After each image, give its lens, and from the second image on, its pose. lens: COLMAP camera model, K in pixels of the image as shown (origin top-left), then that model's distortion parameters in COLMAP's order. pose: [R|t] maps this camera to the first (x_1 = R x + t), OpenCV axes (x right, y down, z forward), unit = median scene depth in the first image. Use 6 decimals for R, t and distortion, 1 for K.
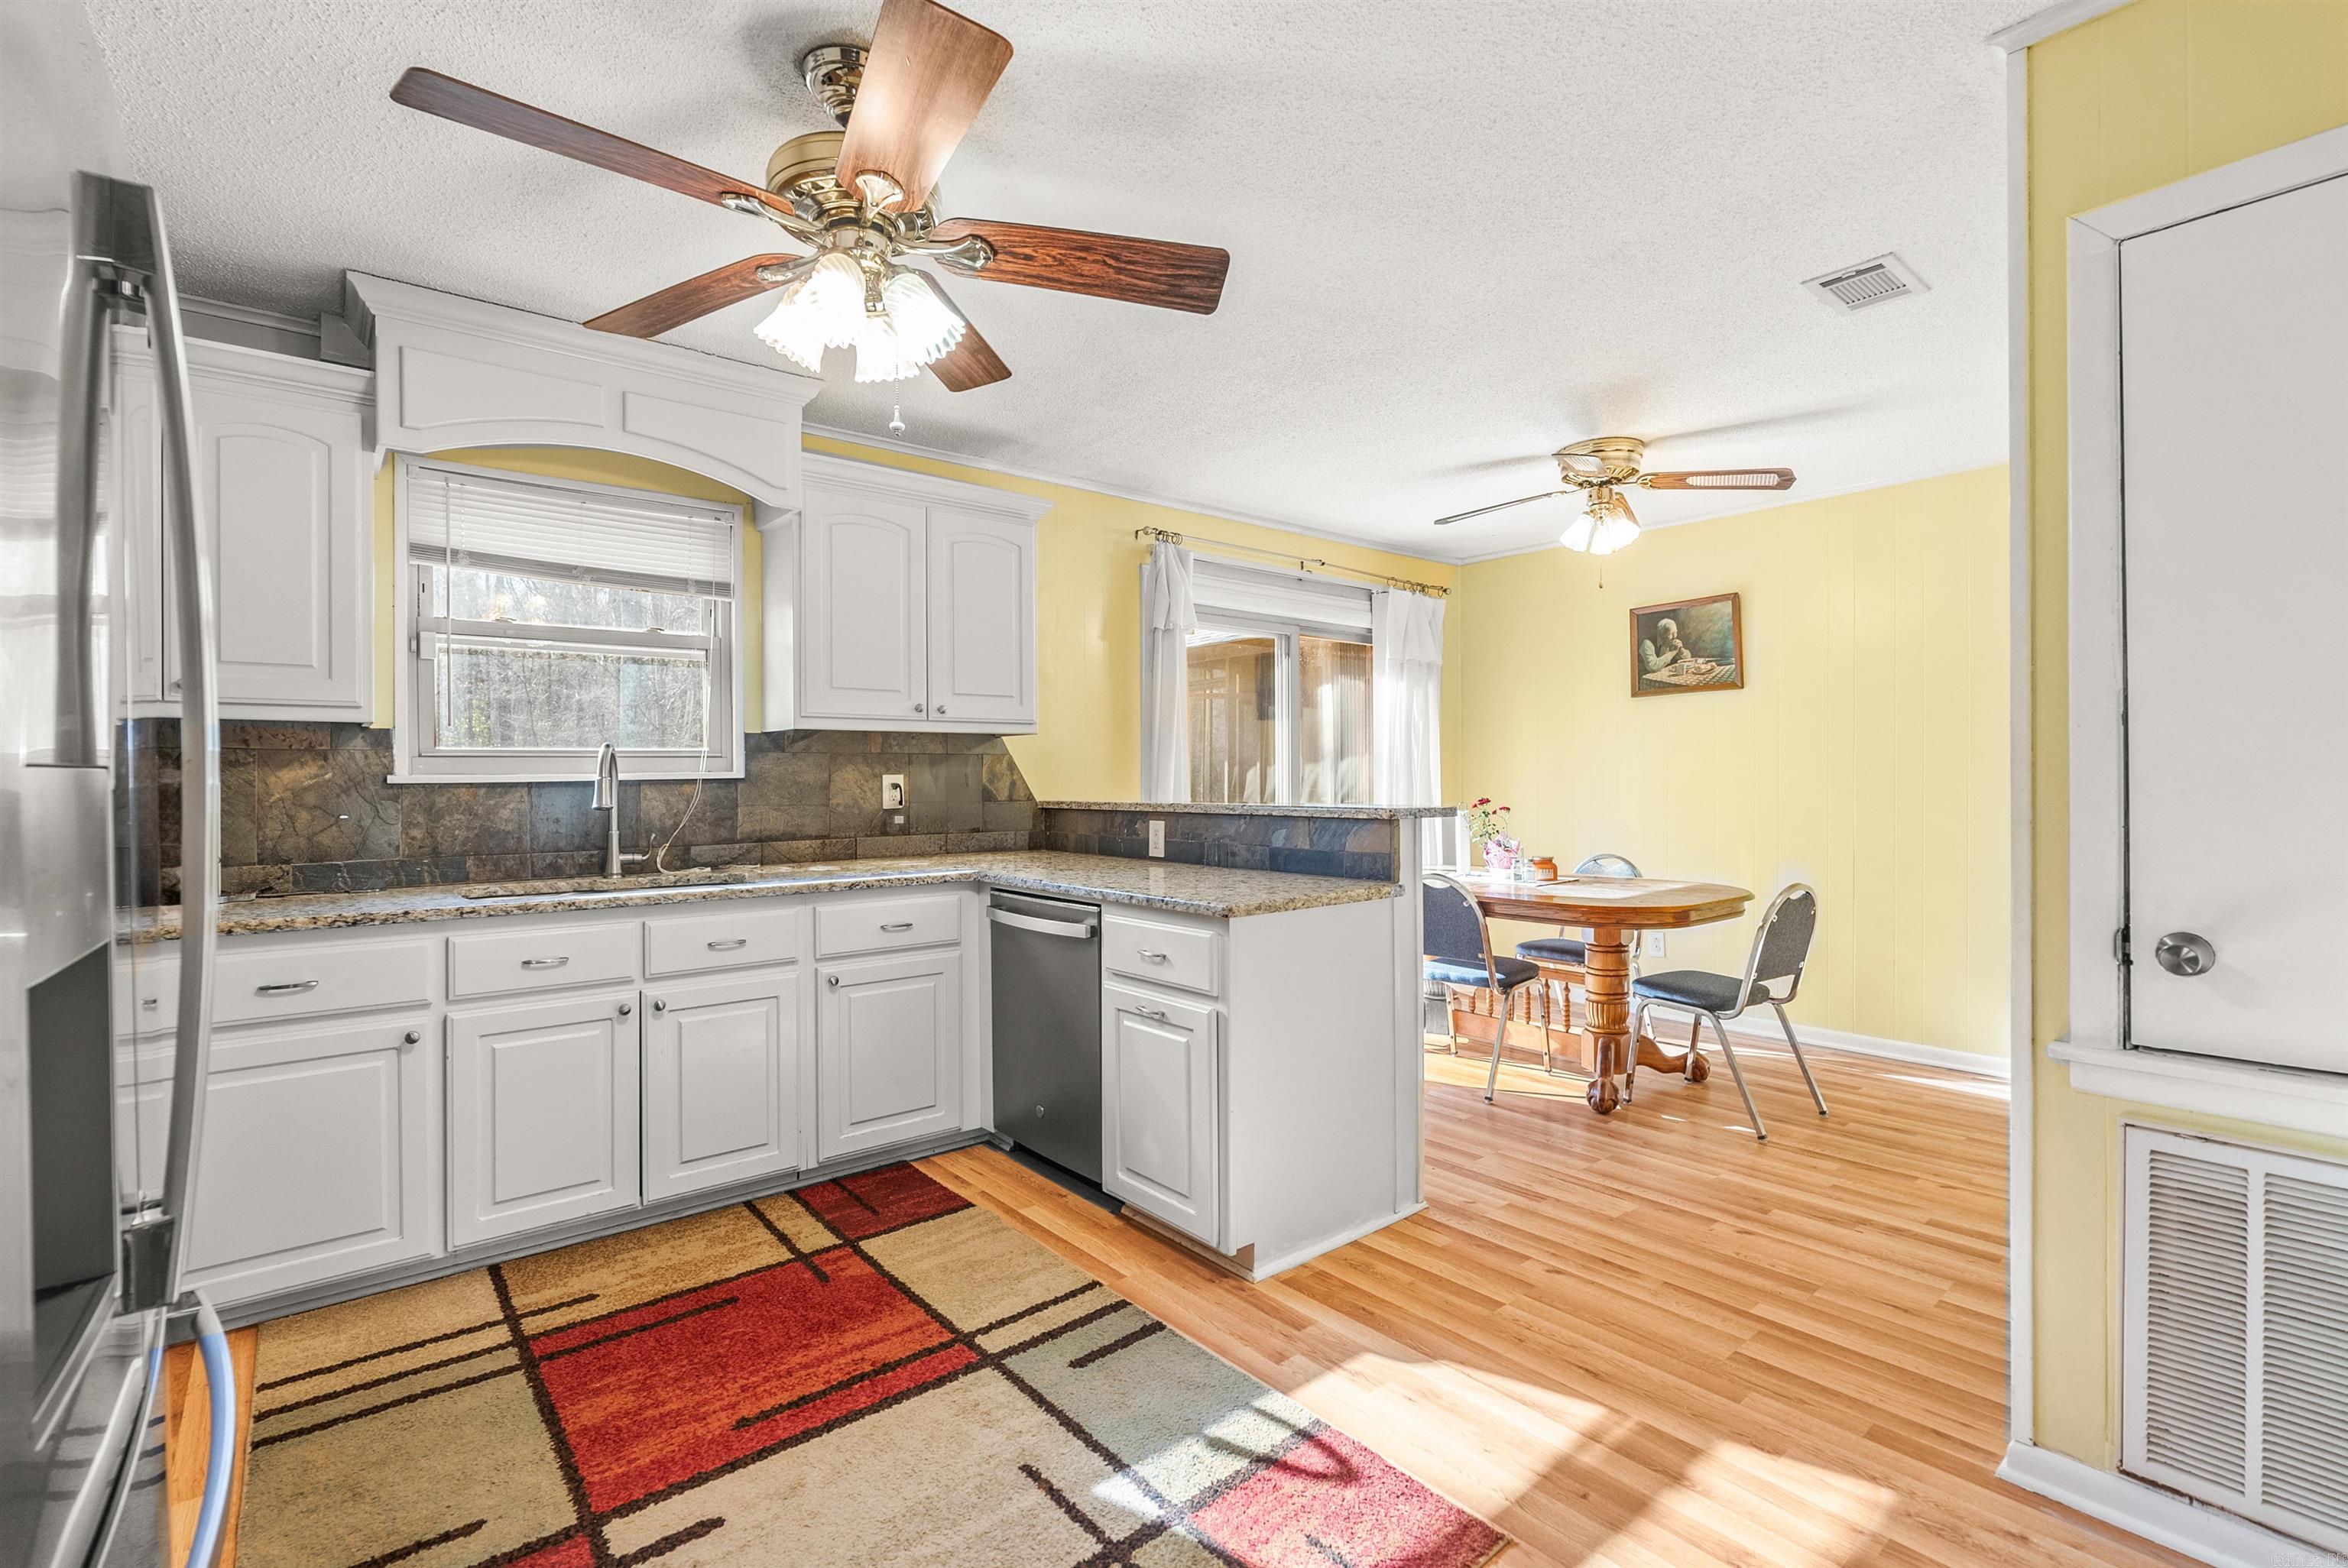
lens RADIAL K [[1054.6, 0, 1173.2], [0, 1054.6, 781.3], [0, 0, 1]] dist [-0.001588, 0.000268]
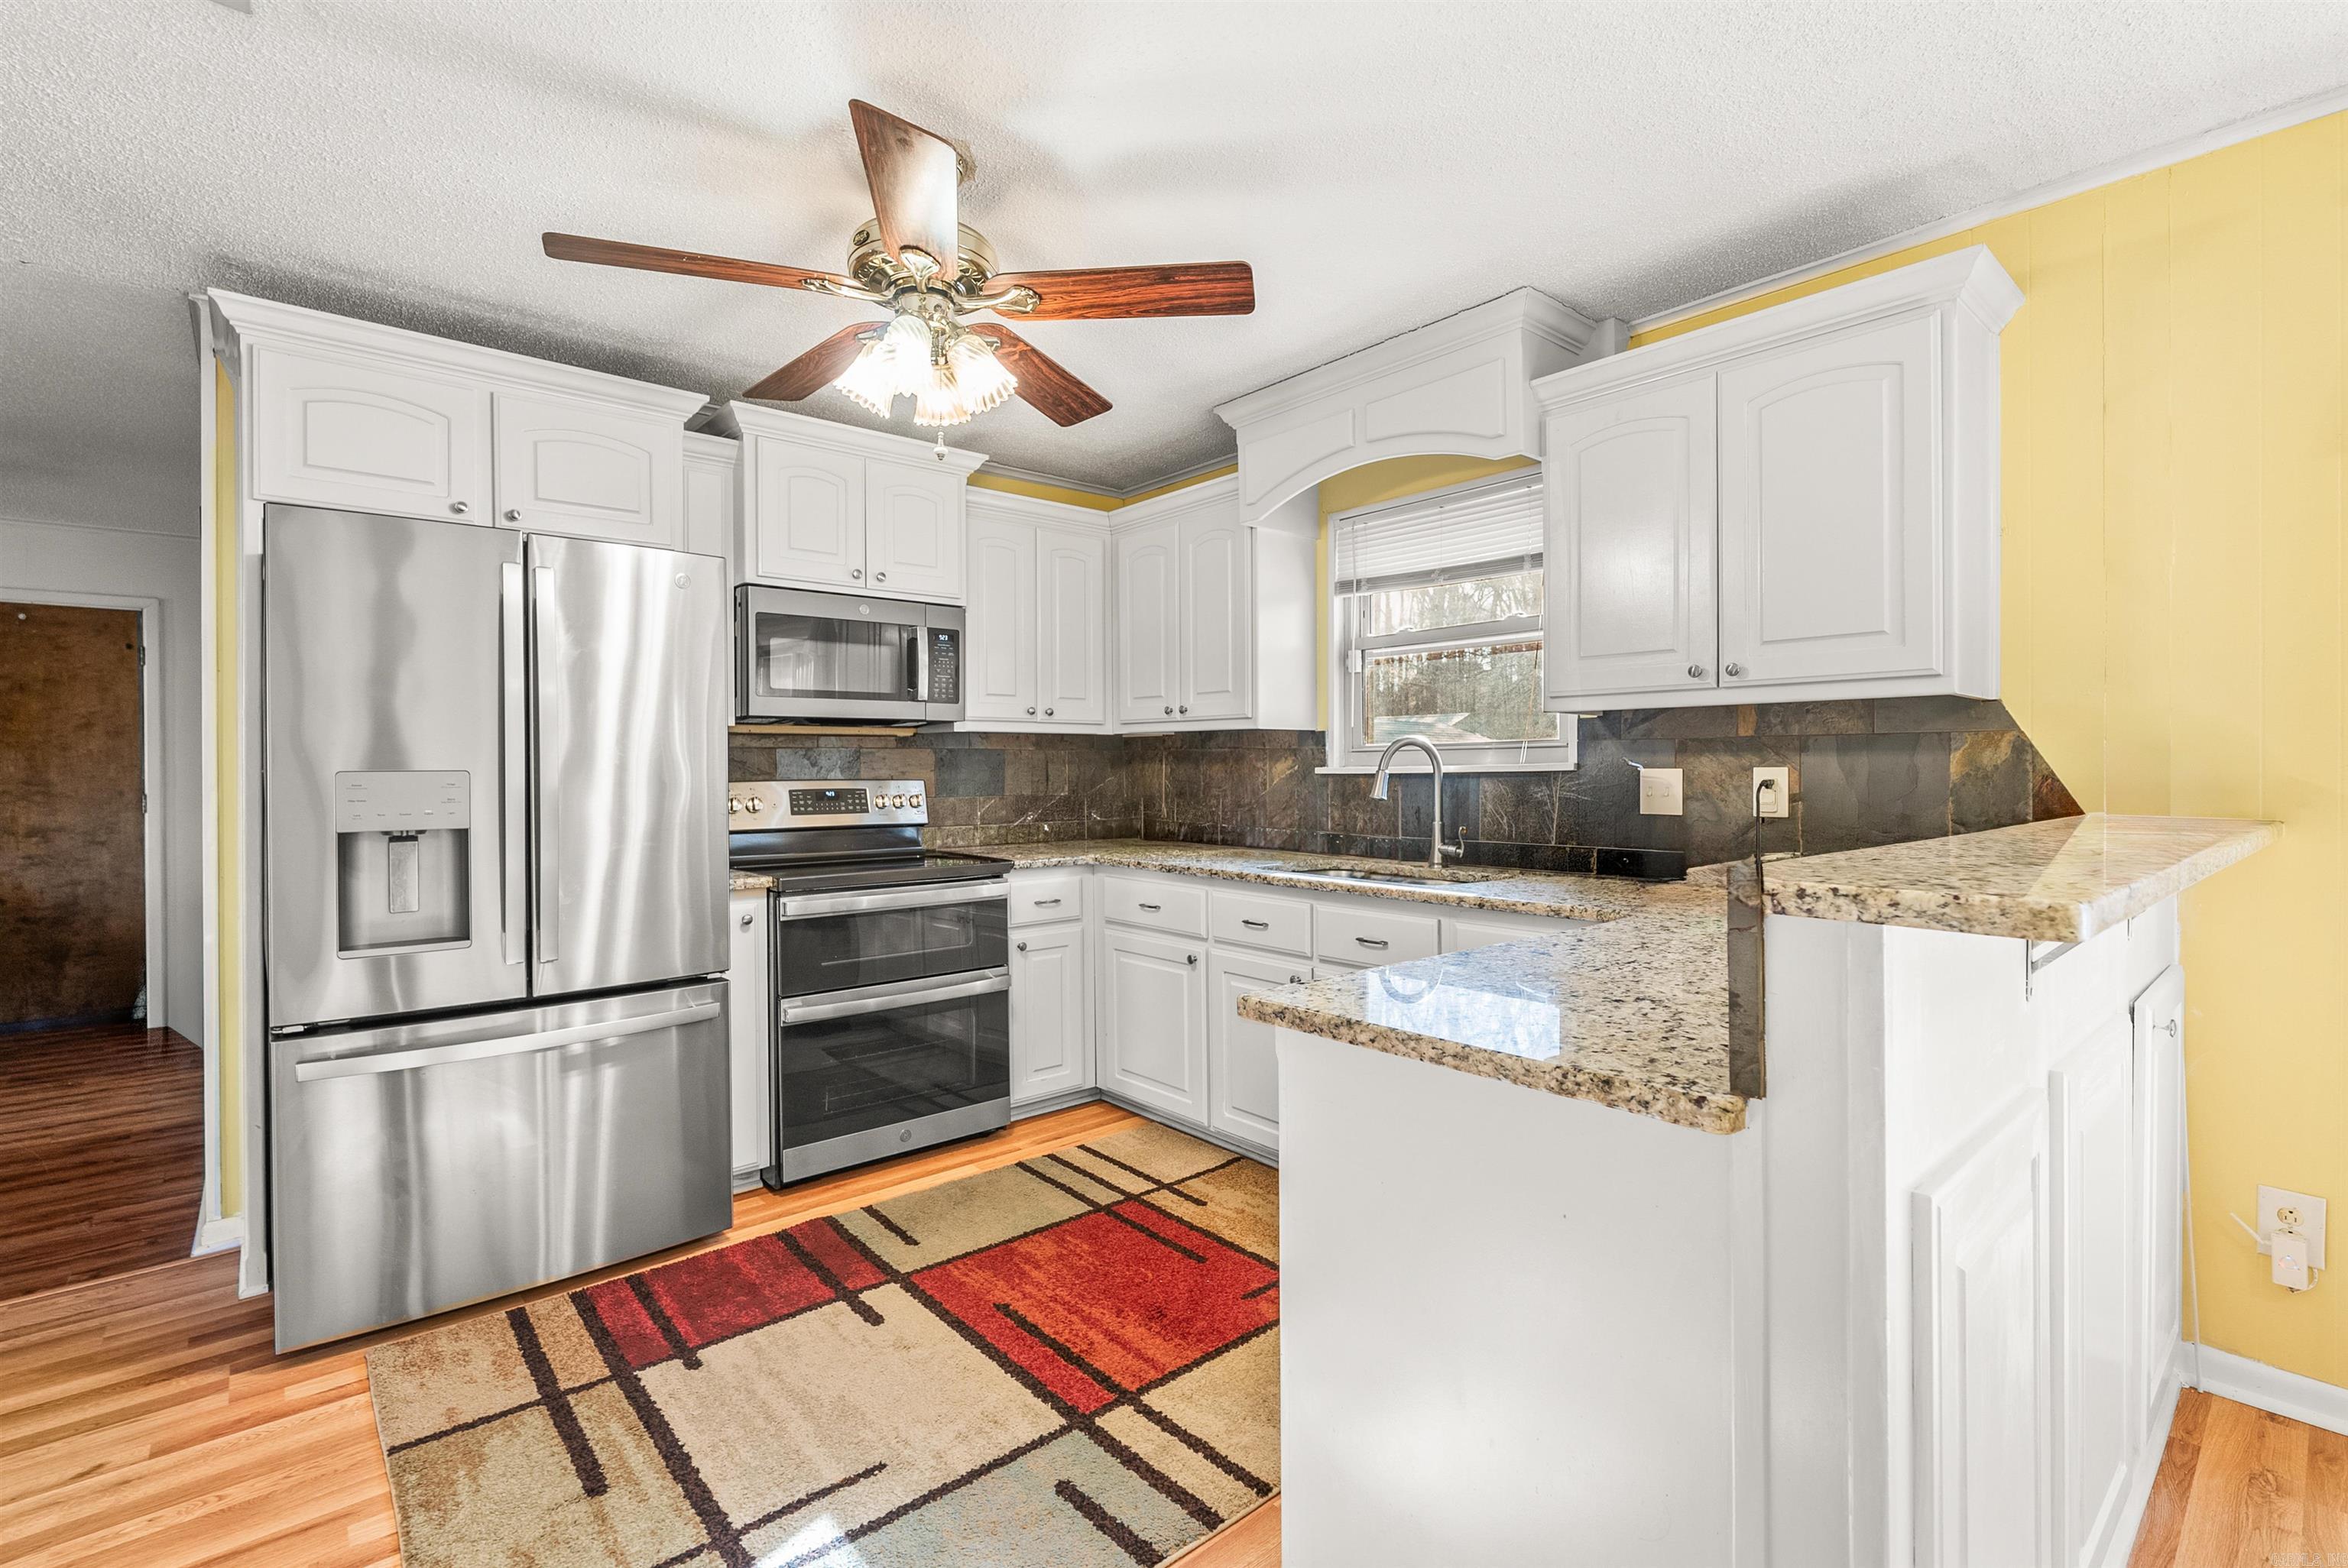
lens RADIAL K [[1054.6, 0, 1167.9], [0, 1054.6, 768.3], [0, 0, 1]] dist [-0.001588, 0.000268]
pose [[0.018484, 0.006204, -0.999810, 0.670045], [-0.002846, 0.999977, 0.006153, -0.014020], [0.999825, 0.002732, 0.018502, 0.975677]]
